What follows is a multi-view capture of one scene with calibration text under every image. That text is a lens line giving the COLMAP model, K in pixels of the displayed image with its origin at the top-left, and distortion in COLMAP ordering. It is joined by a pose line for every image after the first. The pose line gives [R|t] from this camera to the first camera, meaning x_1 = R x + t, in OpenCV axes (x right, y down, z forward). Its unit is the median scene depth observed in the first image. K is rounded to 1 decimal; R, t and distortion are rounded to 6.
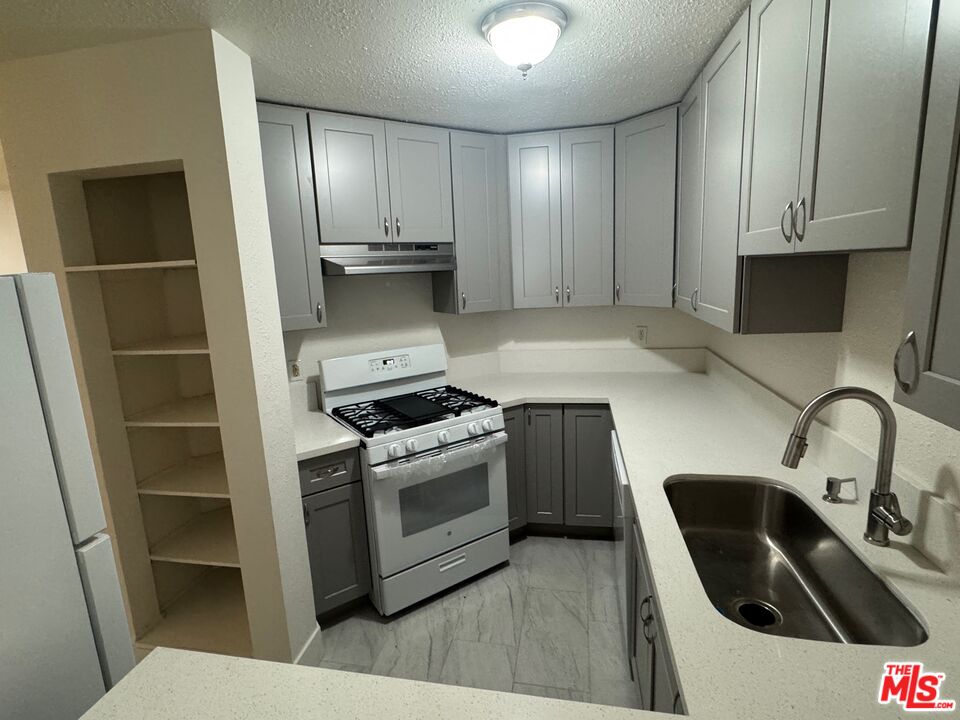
lens RADIAL K [[497.6, 0, 480.0], [0, 497.6, 360.0], [0, 0, 1]] dist [-0.000623, -0.000043]
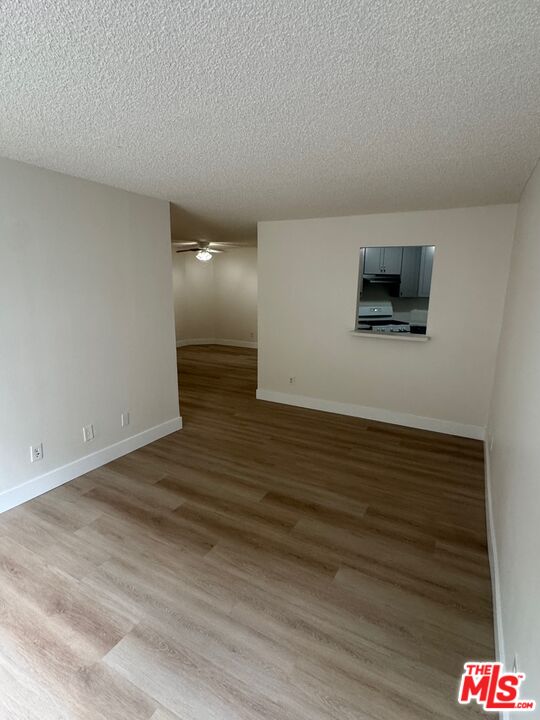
lens RADIAL K [[373.2, 0, 270.0], [0, 373.2, 360.0], [0, 0, 1]] dist [-0.000623, -0.000043]
pose [[0.946001, 0.110113, -0.304889, -0.050462], [-0.102080, 0.993880, 0.042217, 0.293783], [0.307671, -0.008814, 0.951452, -1.539659]]
